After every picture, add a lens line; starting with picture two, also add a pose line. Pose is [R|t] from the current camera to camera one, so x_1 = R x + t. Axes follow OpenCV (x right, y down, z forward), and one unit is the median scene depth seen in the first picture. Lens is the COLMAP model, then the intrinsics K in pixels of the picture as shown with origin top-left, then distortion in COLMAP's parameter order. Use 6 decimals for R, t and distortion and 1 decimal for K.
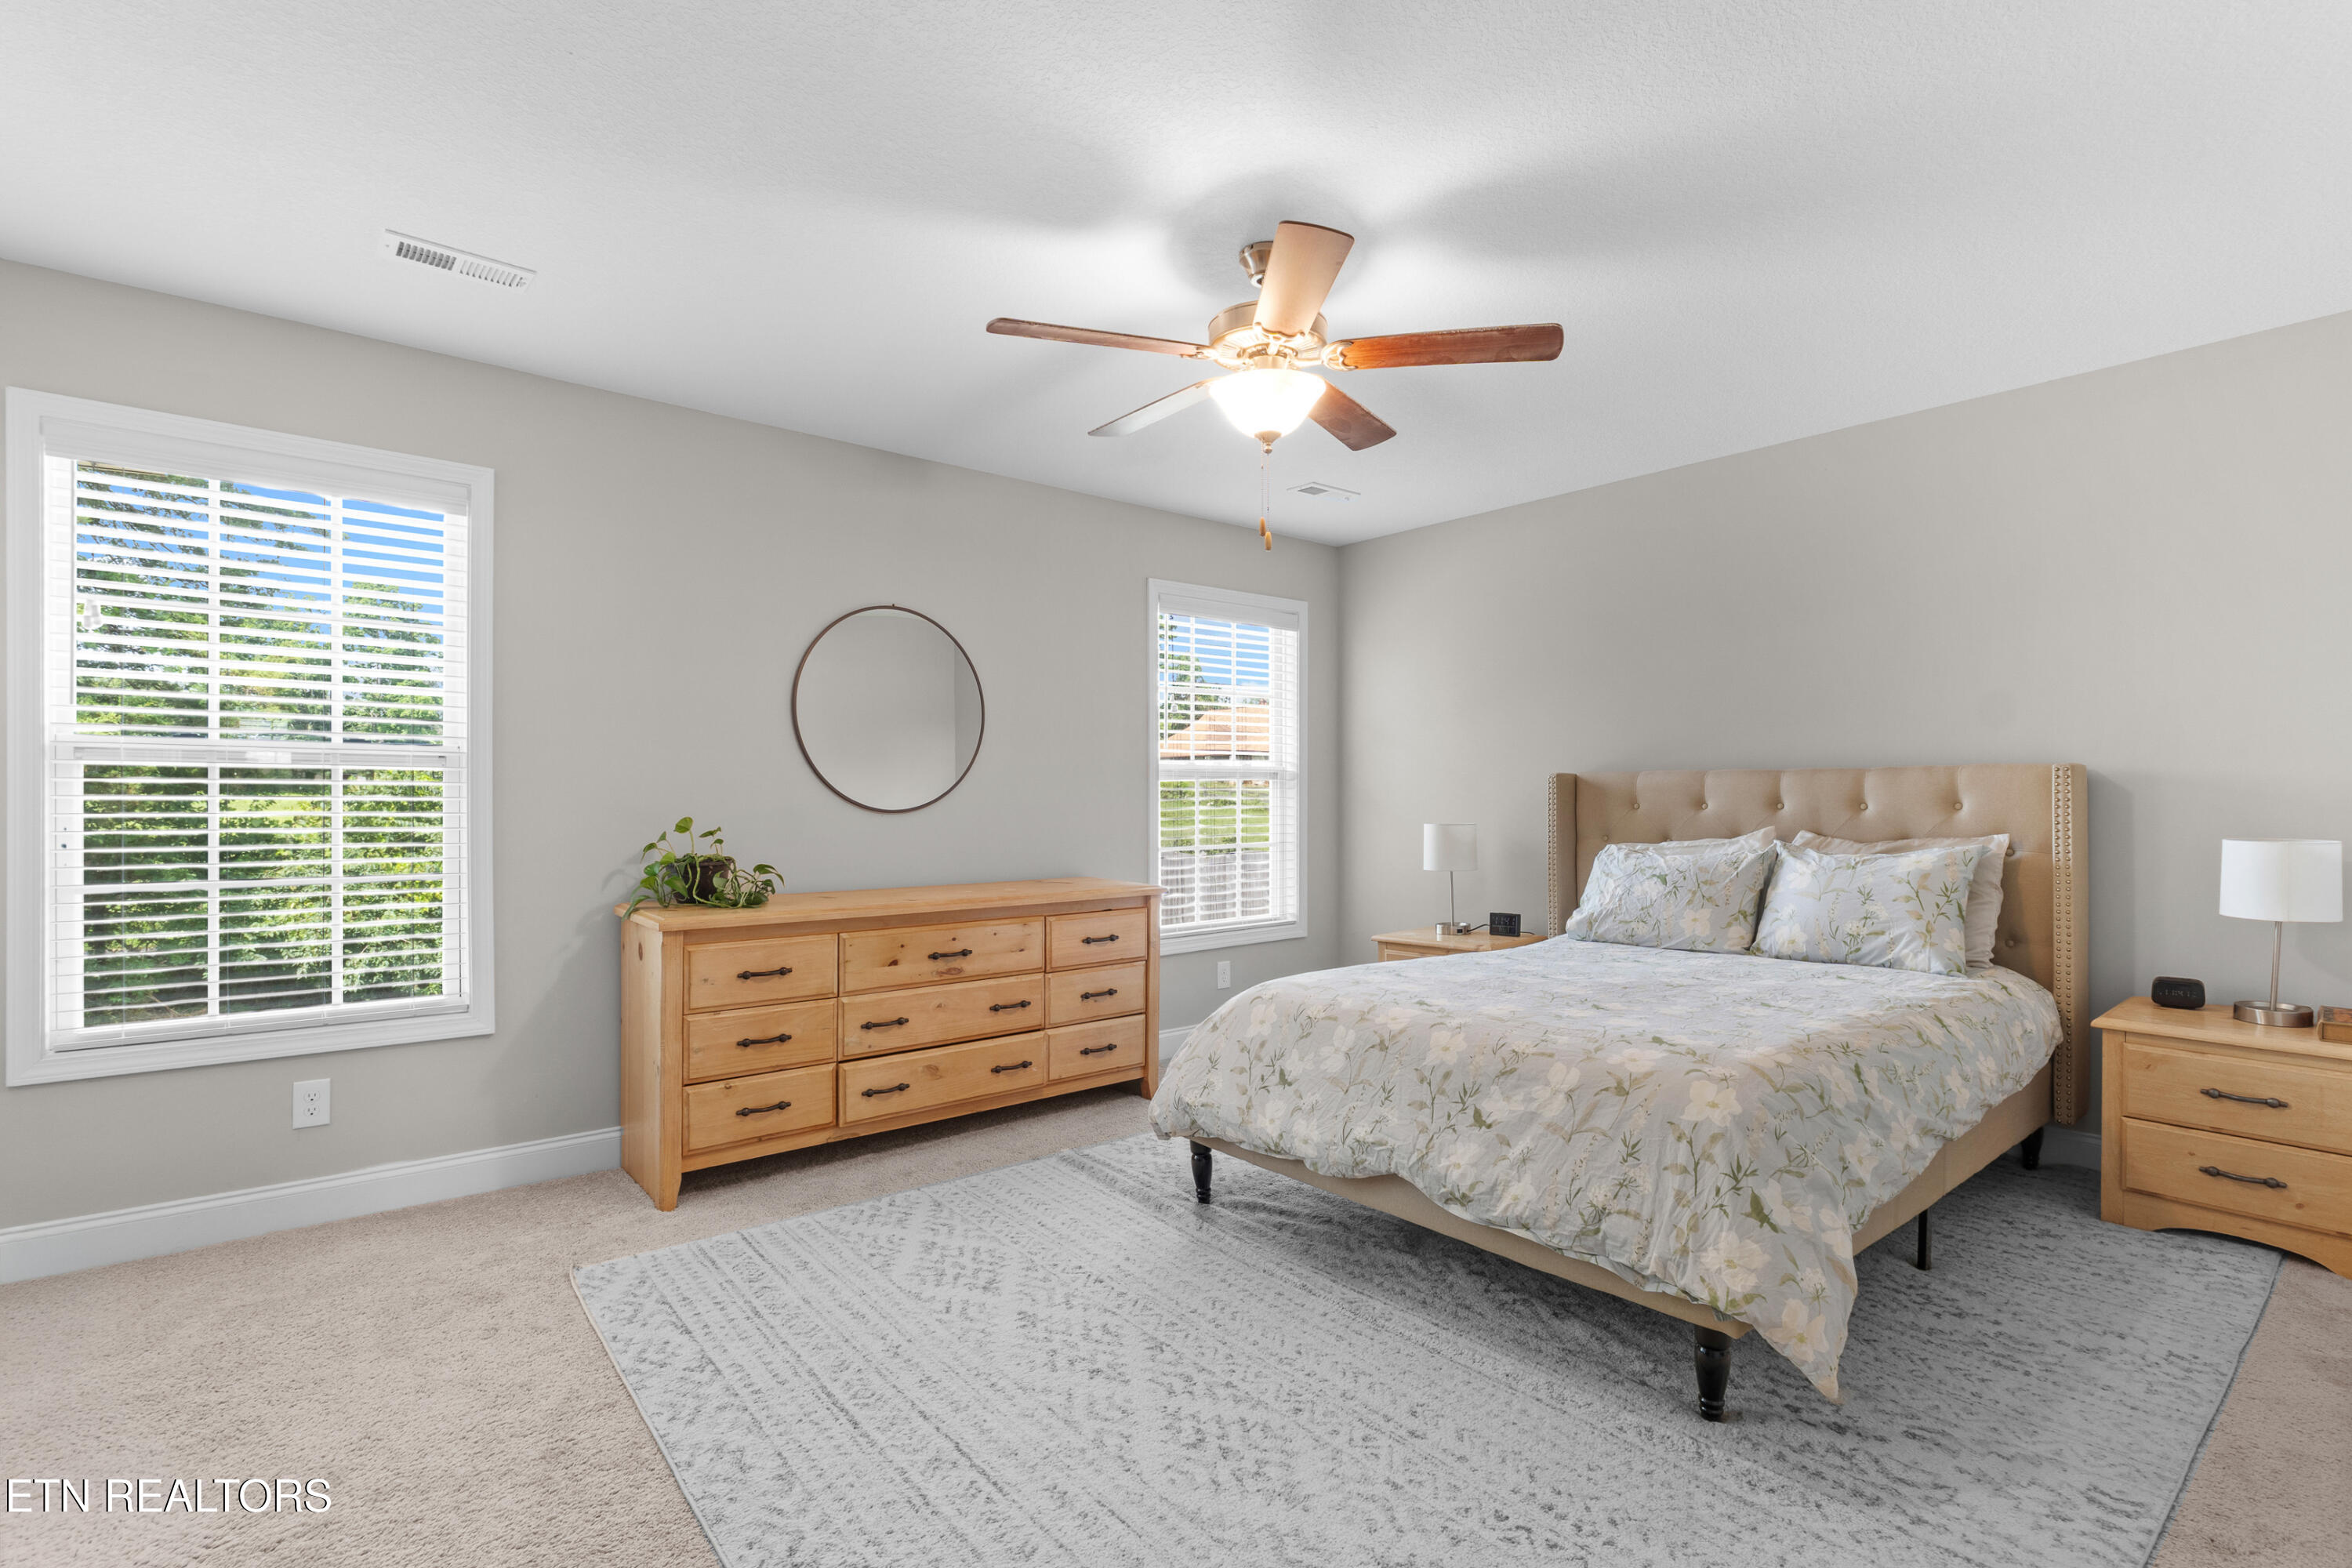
lens RADIAL K [[1092.3, 0, 1171.9], [0, 1092.3, 798.8], [0, 0, 1]] dist [-0.000947, -0.000511]
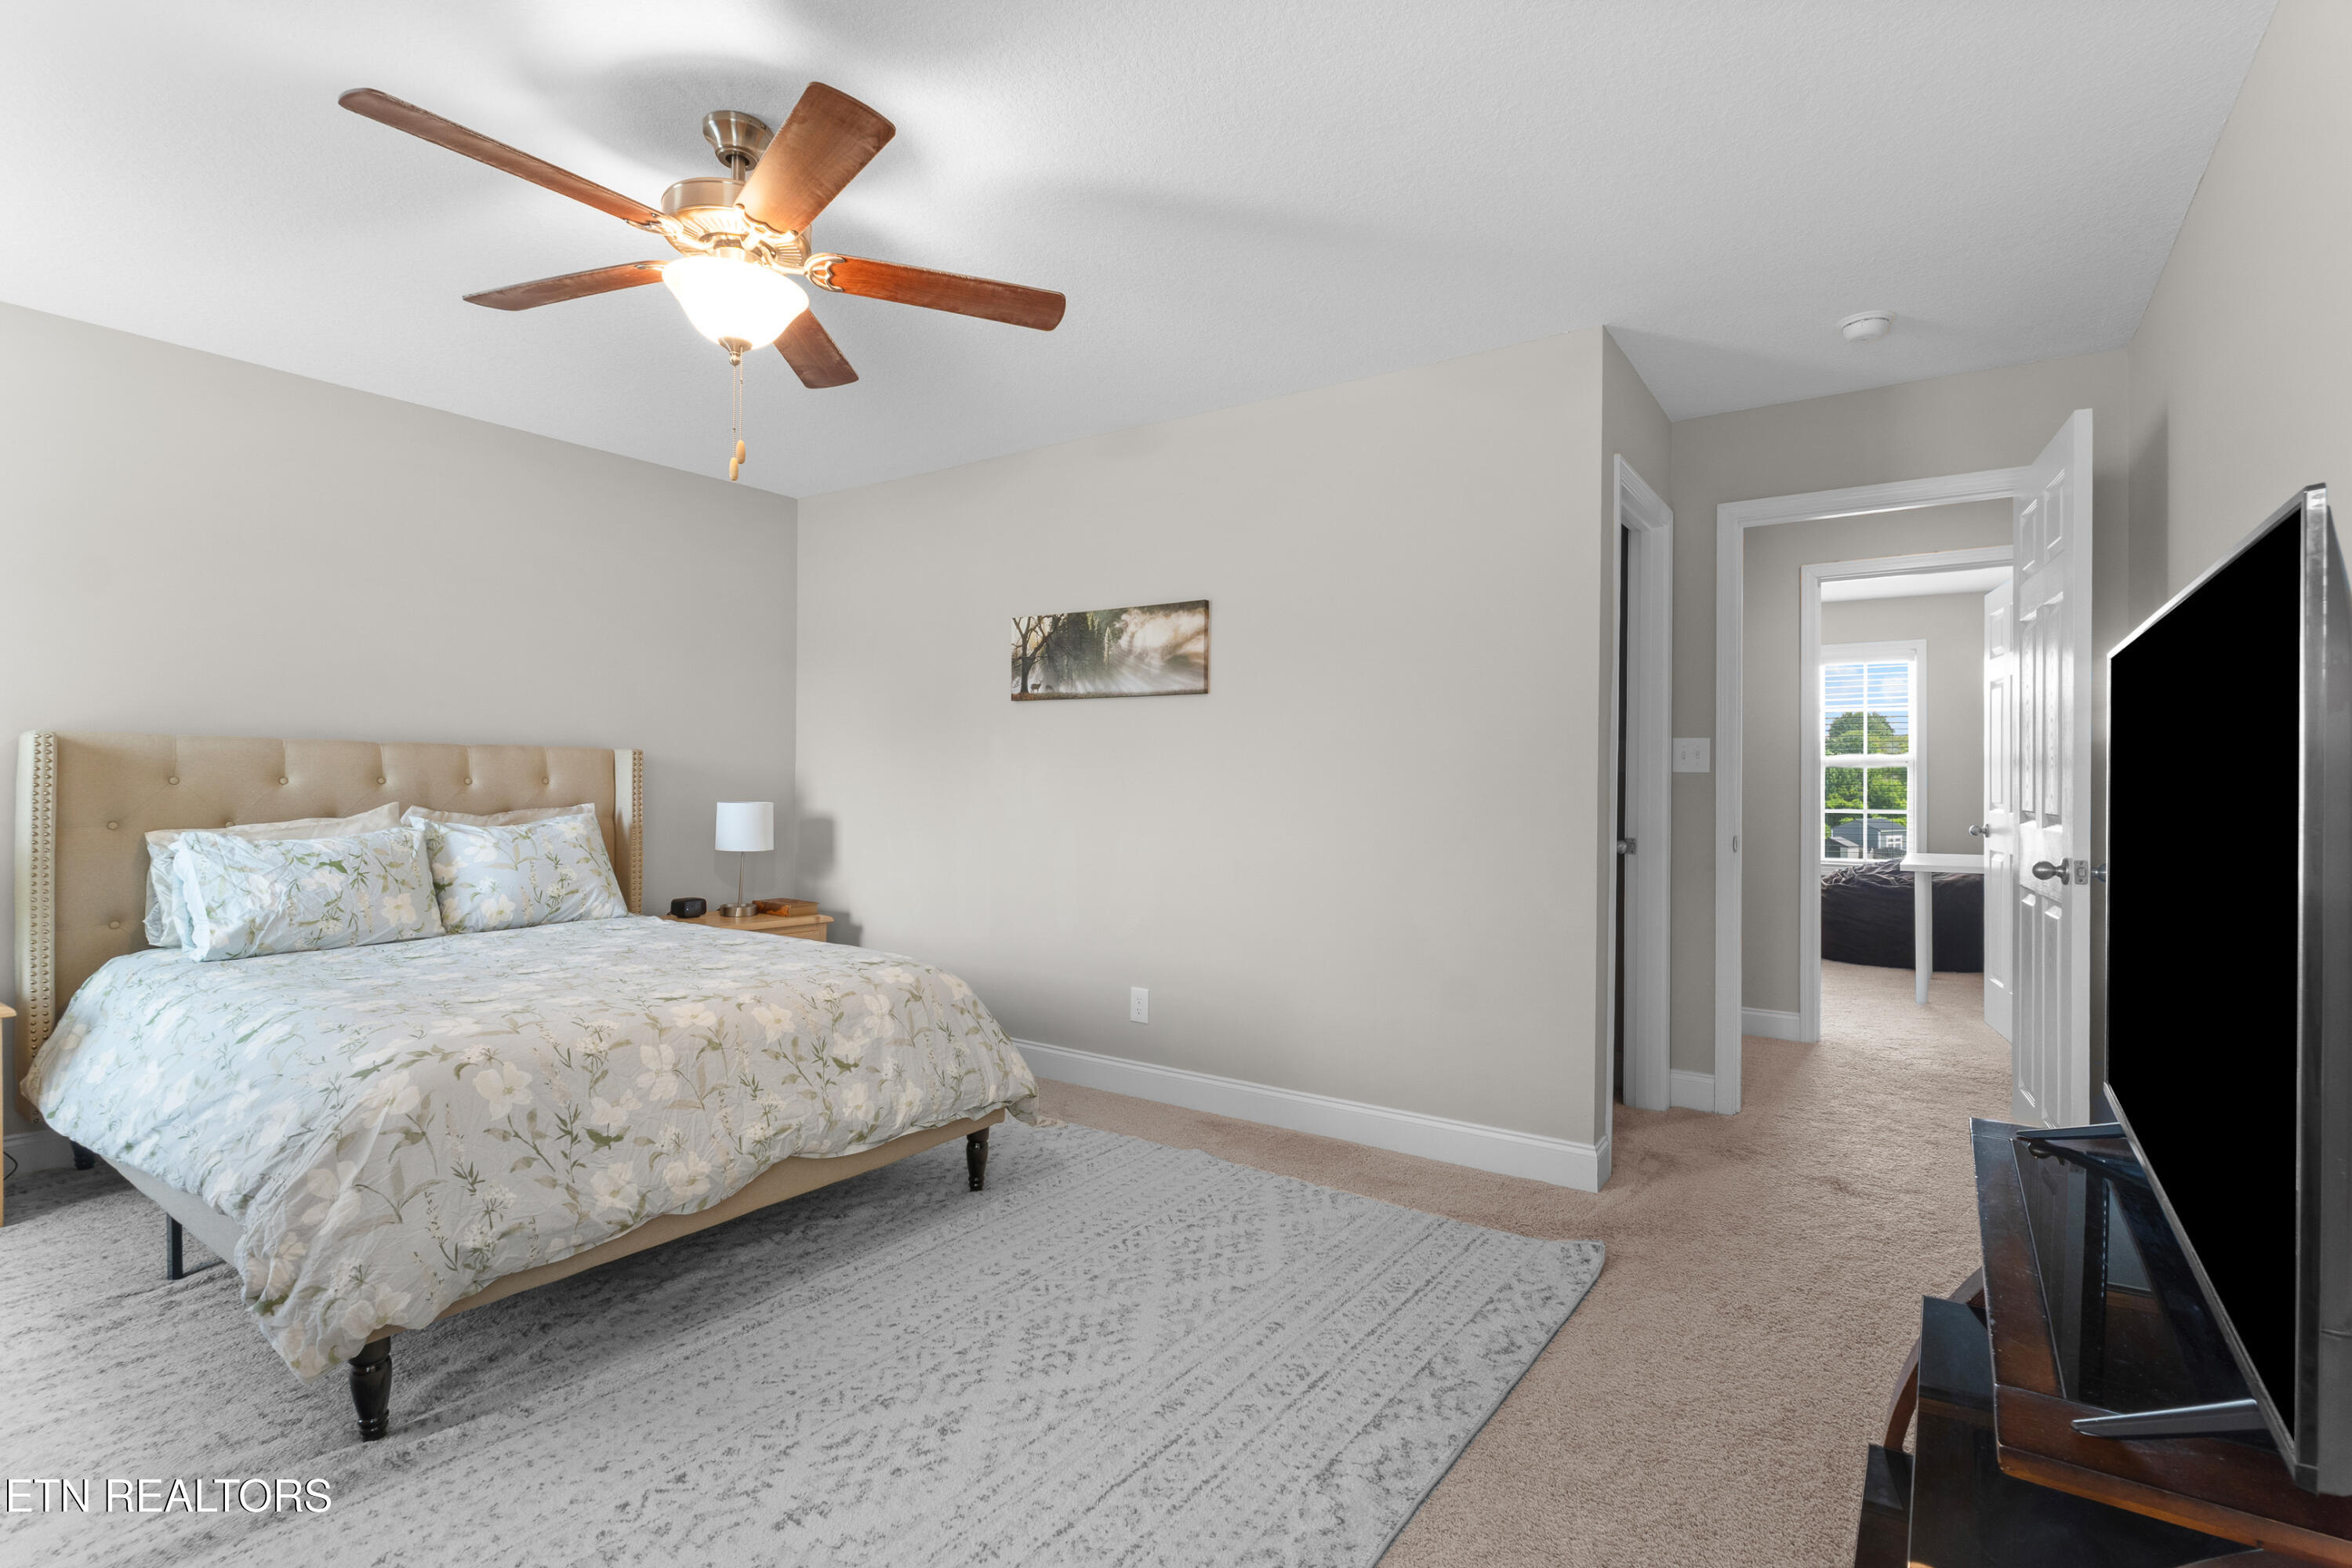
lens RADIAL K [[1092.3, 0, 1182.3], [0, 1092.3, 784.7], [0, 0, 1]] dist [-0.000947, -0.000511]
pose [[-0.255002, -0.003093, 0.966936, -0.746836], [-0.008053, 0.999967, 0.001075, 0.005106], [-0.966907, -0.007513, -0.255018, 0.811918]]
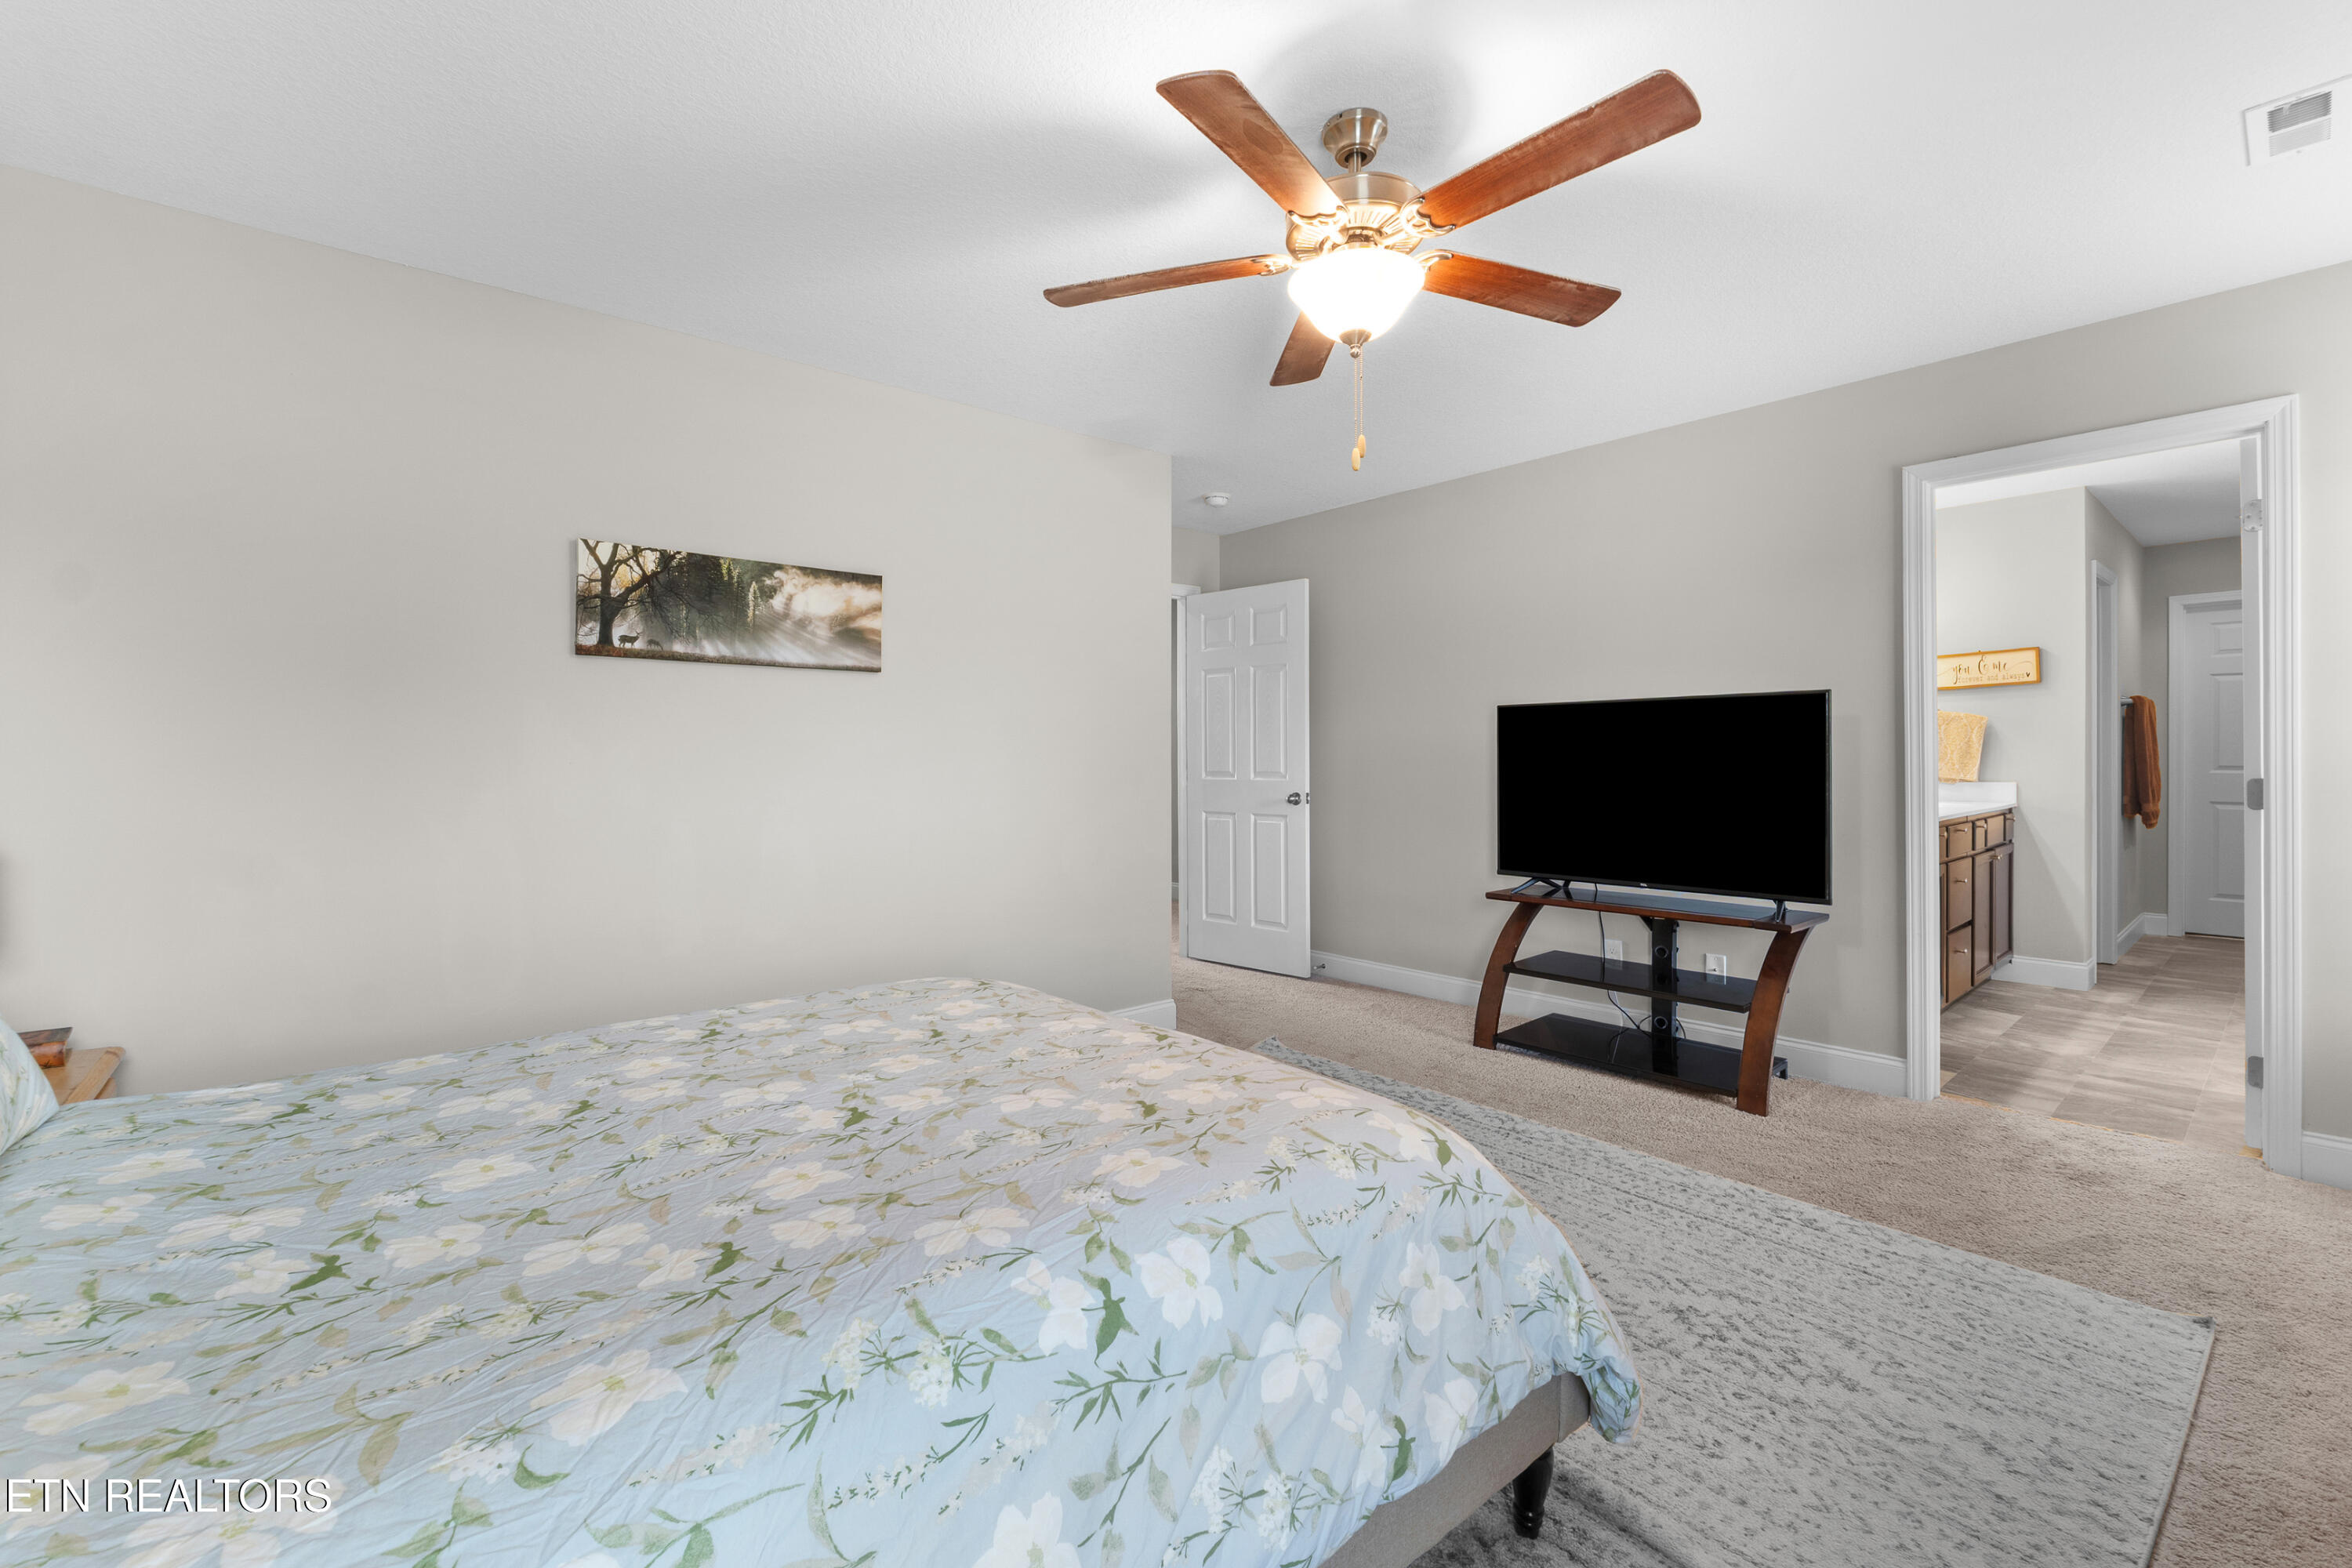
lens RADIAL K [[1005.7, 0, 1133.9], [0, 1005.7, 762.0], [0, 0, 1]] dist [-0.007825, 0.001591]
pose [[-0.999736, 0.007116, 0.021854, 0.225922], [0.007222, 0.999962, 0.004780, -0.001240], [-0.021820, 0.004937, -0.999750, 1.654743]]
